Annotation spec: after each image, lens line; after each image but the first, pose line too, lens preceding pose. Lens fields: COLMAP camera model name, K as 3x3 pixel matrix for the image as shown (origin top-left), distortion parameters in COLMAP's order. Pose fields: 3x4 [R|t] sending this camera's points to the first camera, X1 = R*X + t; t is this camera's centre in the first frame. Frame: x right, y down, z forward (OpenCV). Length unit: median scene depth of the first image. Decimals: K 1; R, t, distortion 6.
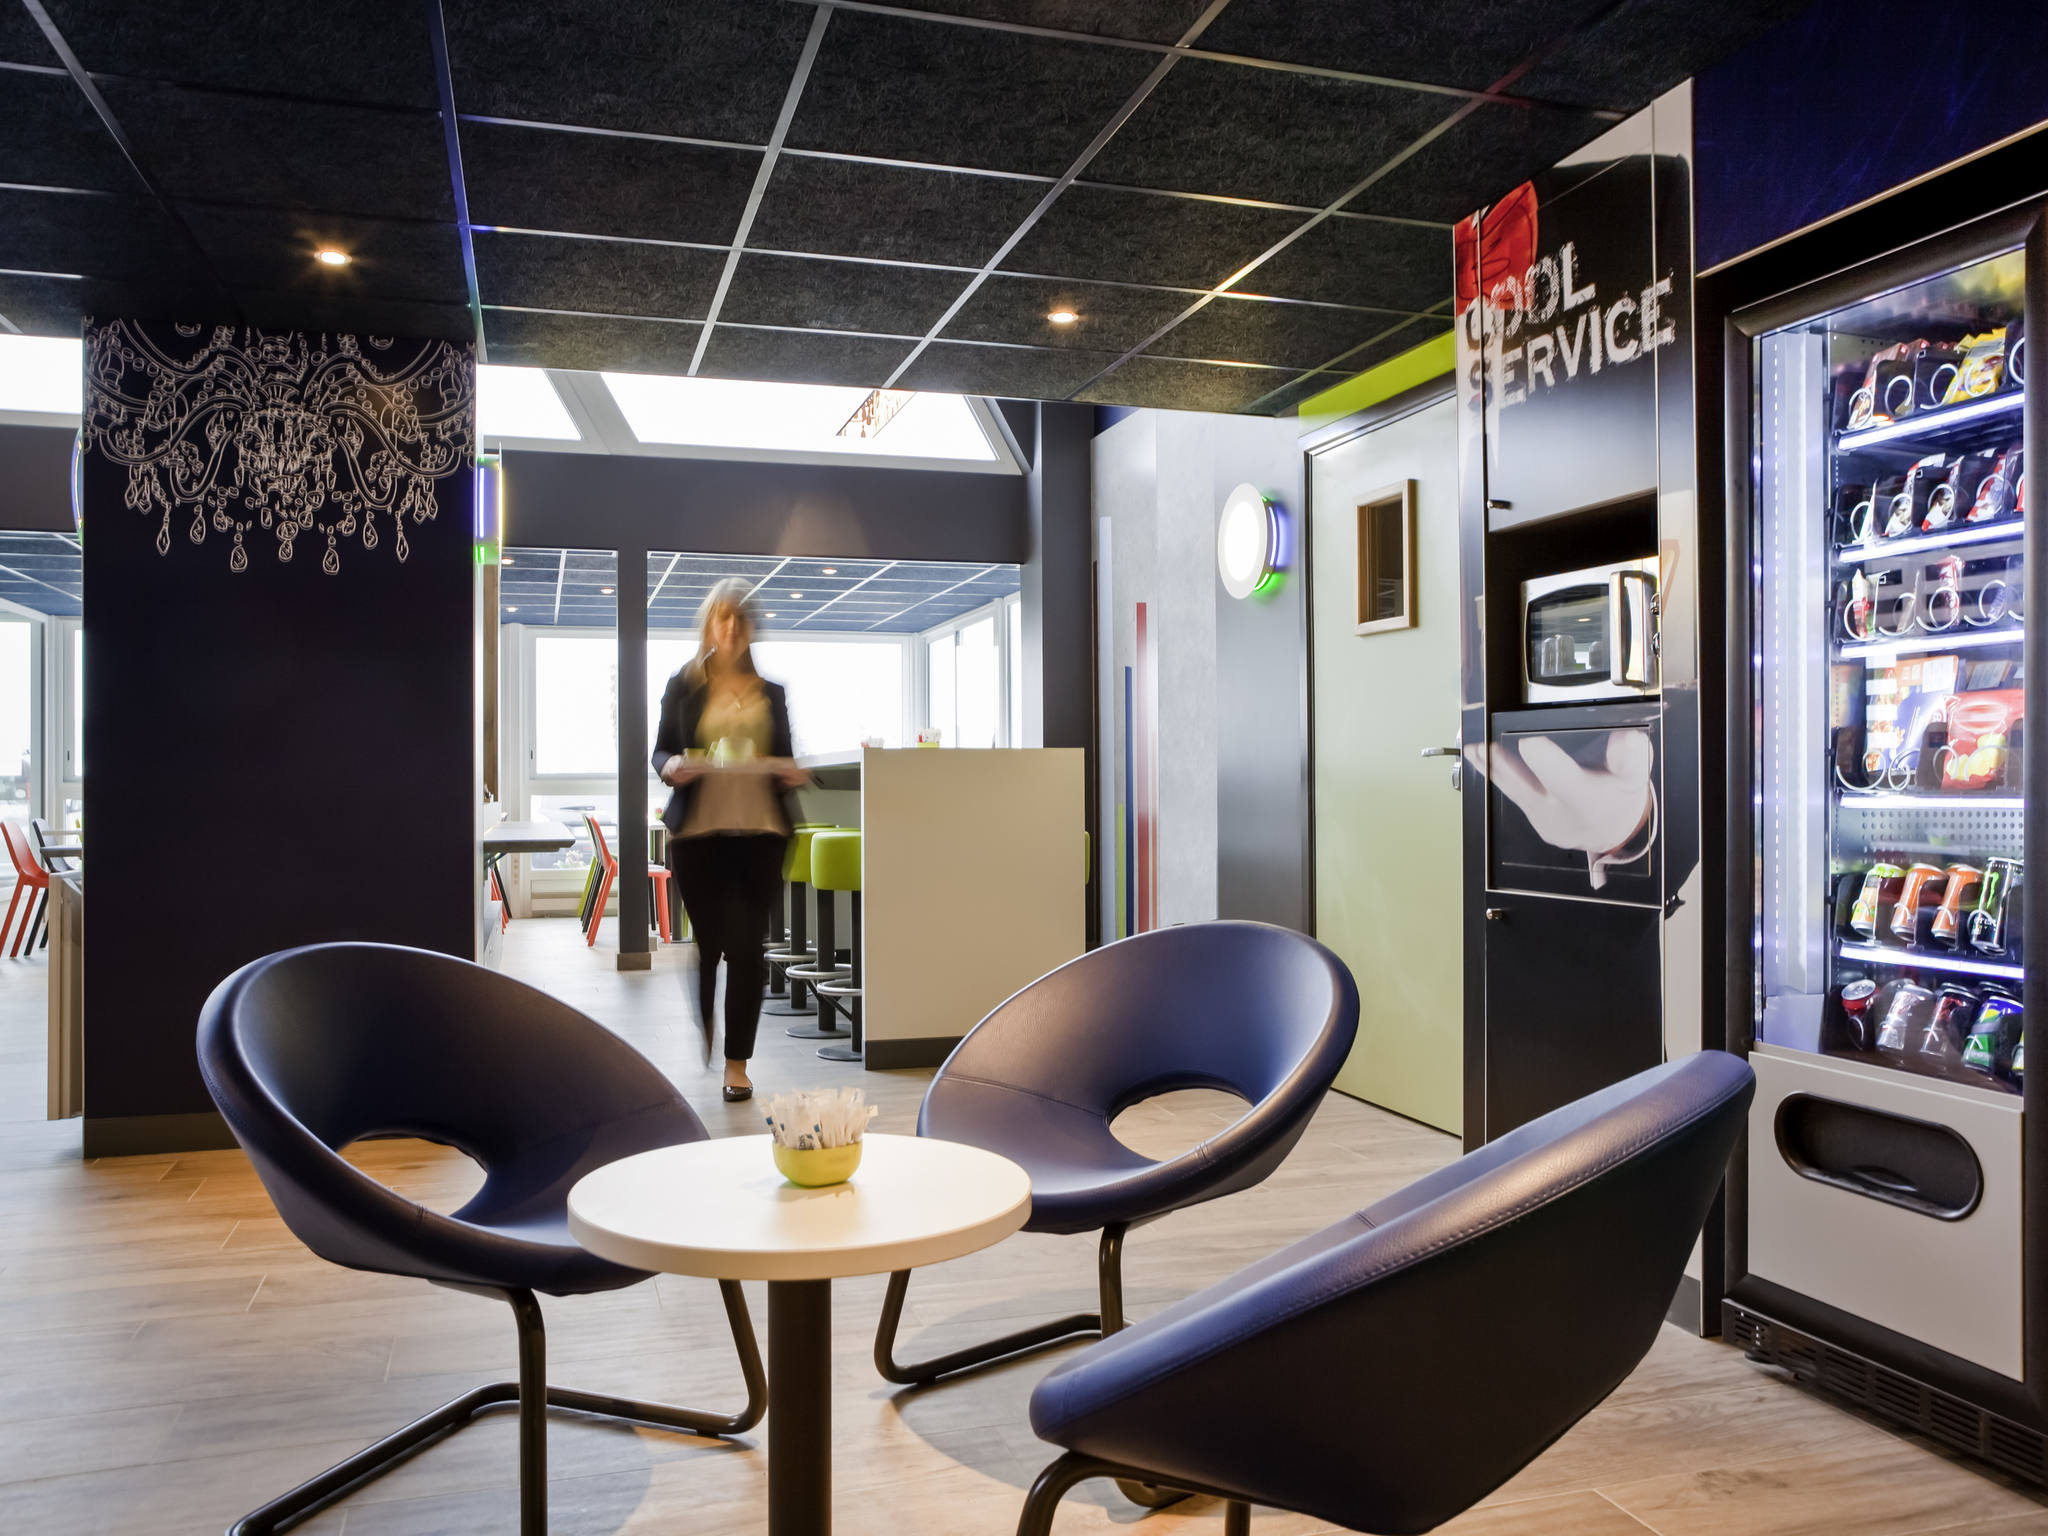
lens RADIAL K [[1588.7, 0, 1023.4], [0, 1588.7, 762.4], [0, 0, 1]] dist [-0.000825, 0.003950]
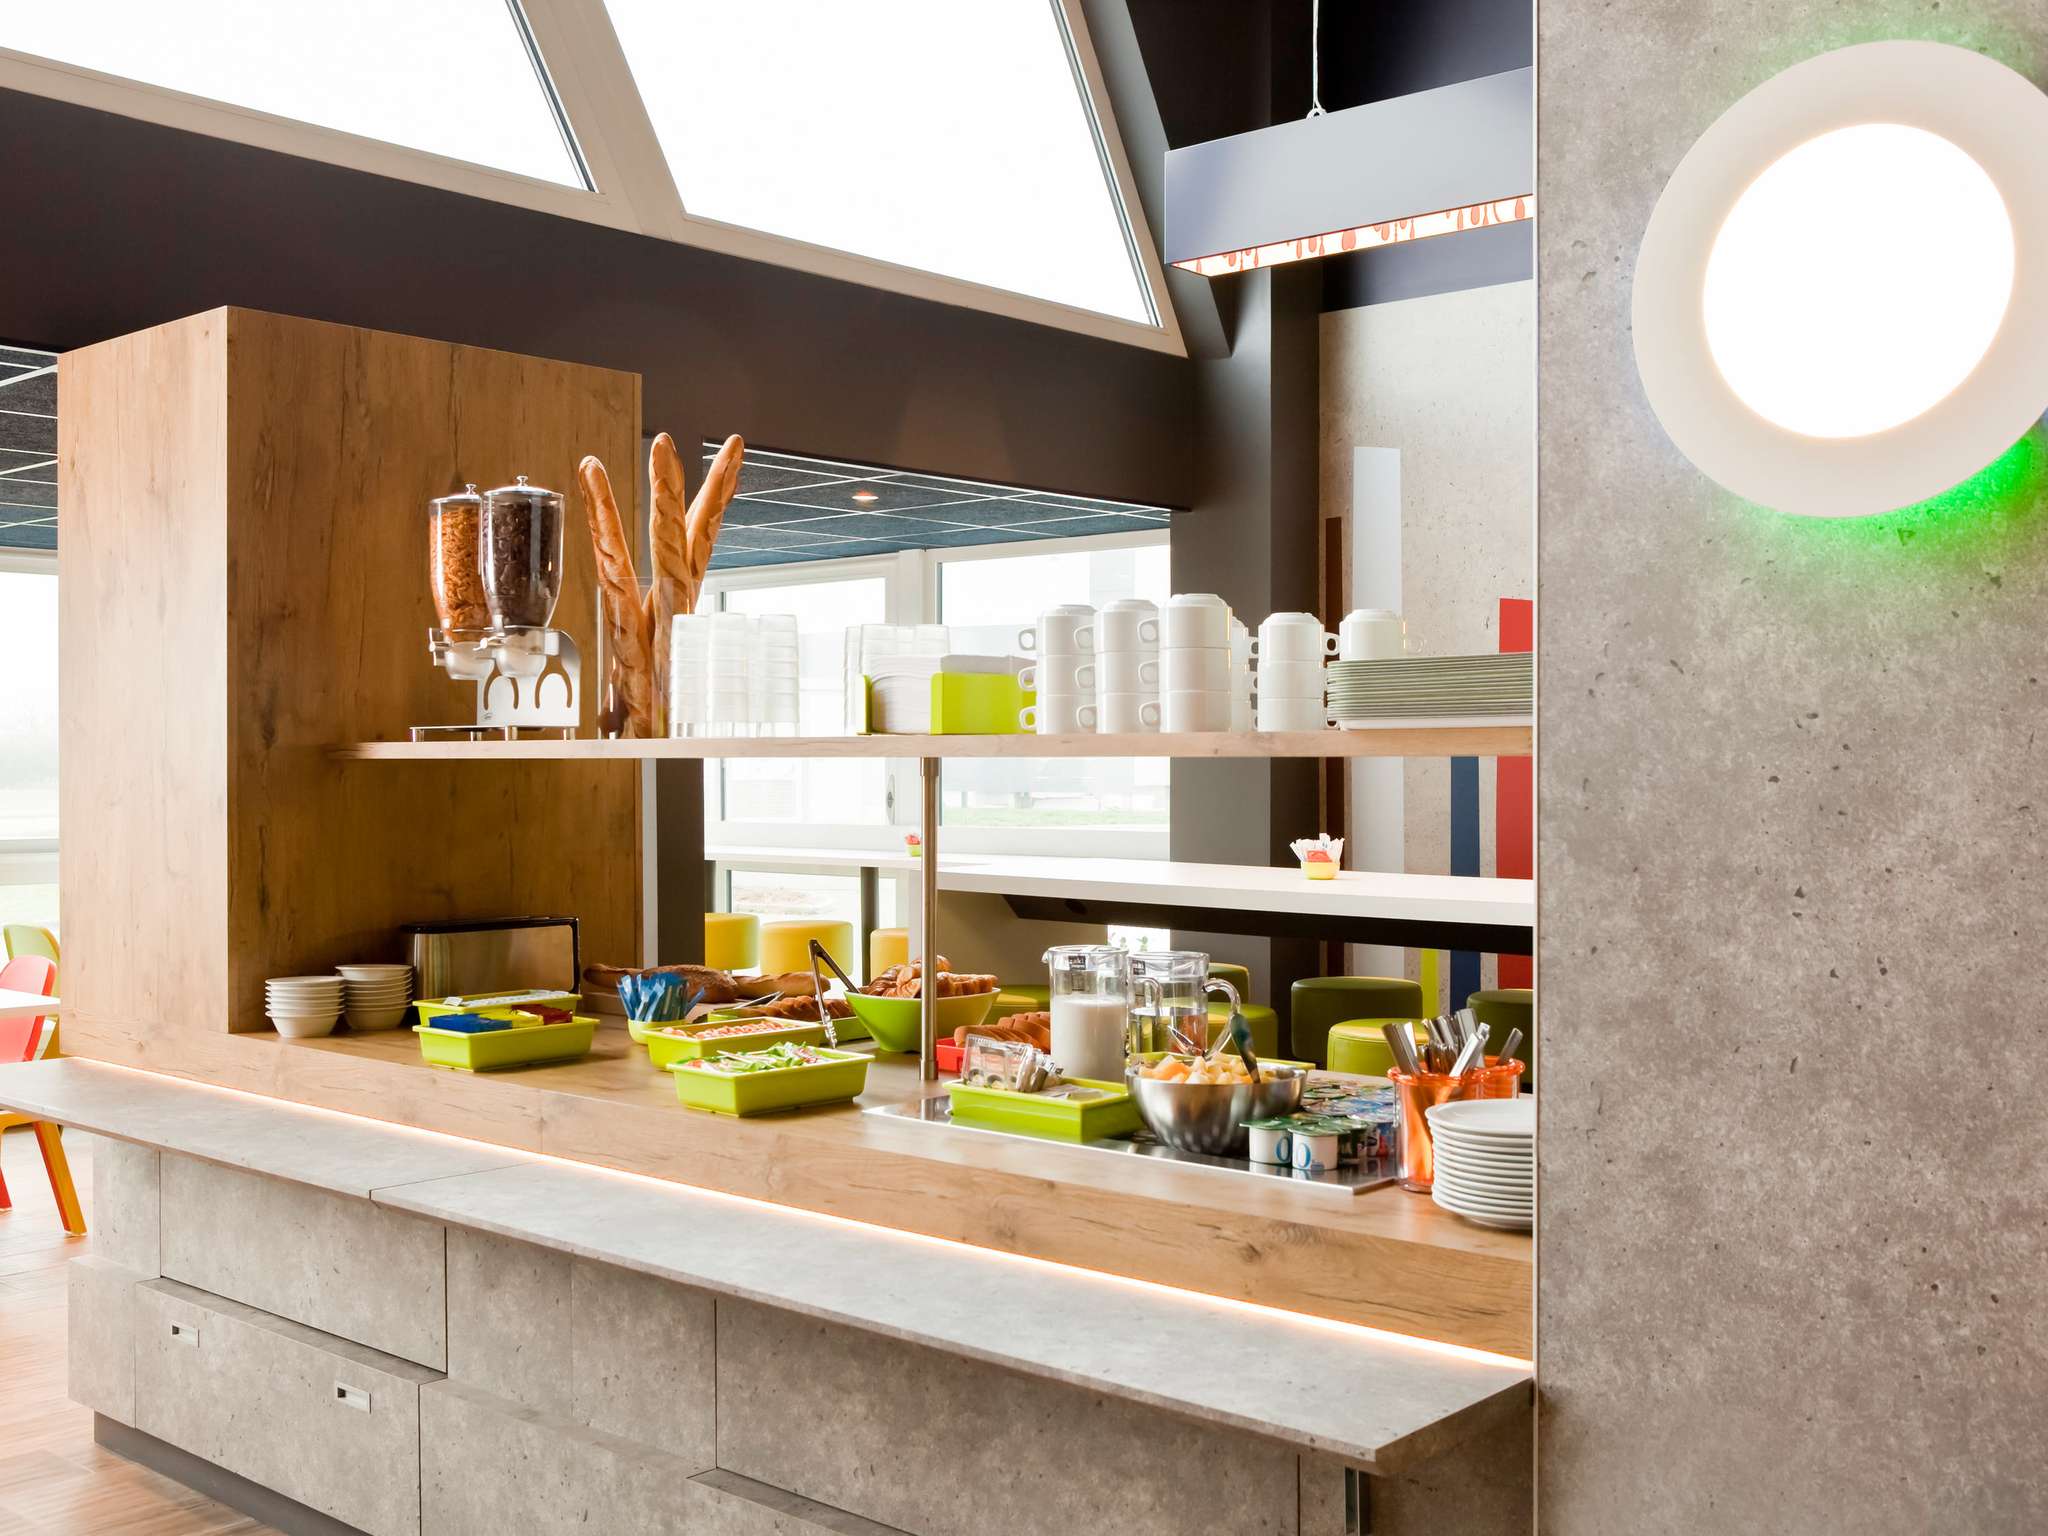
lens RADIAL K [[2092.0, 0, 1025.6], [0, 2092.0, 775.9], [0, 0, 1]] dist [0.032549, 0.000000]
pose [[0.856038, 0.001638, 0.516910, -0.899499], [-0.011835, 0.999795, 0.016431, -0.077439], [-0.516777, -0.020183, 0.855882, 0.737733]]
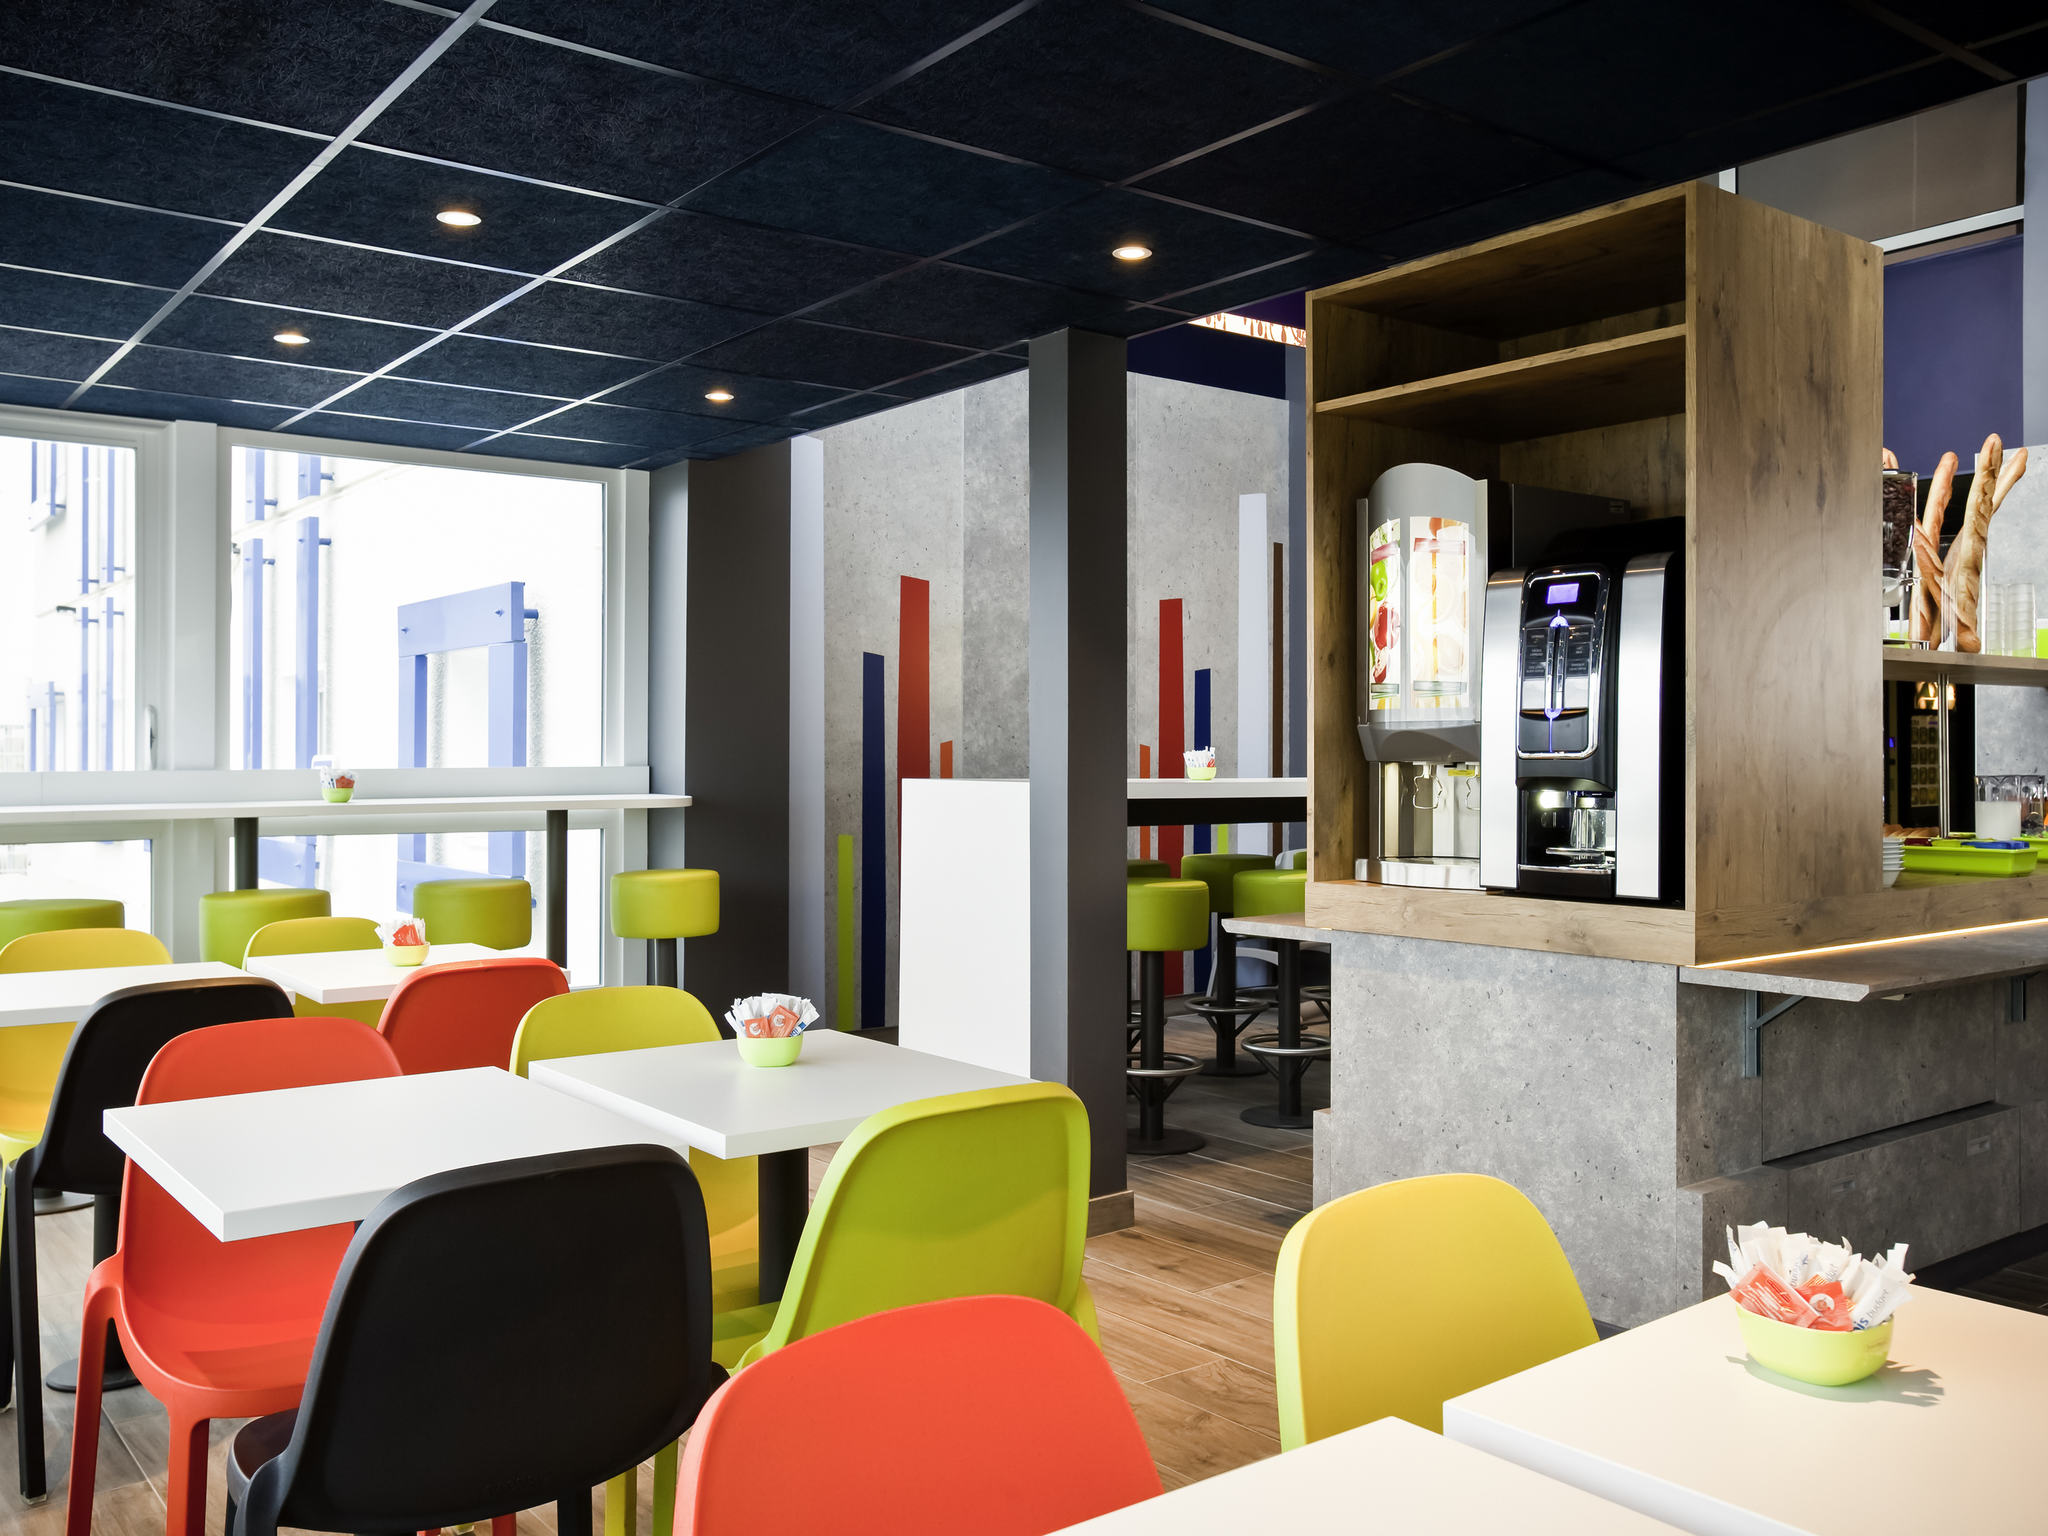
lens RADIAL K [[1710.3, 0, 1020.2], [0, 1710.3, 755.6], [0, 0, 1]] dist [-0.000197, 0.017934]
pose [[-0.344294, 0.005007, 0.938848, -1.319930], [-0.005156, 0.999961, -0.007224, -0.011873], [-0.938848, -0.007328, -0.344255, 2.221613]]
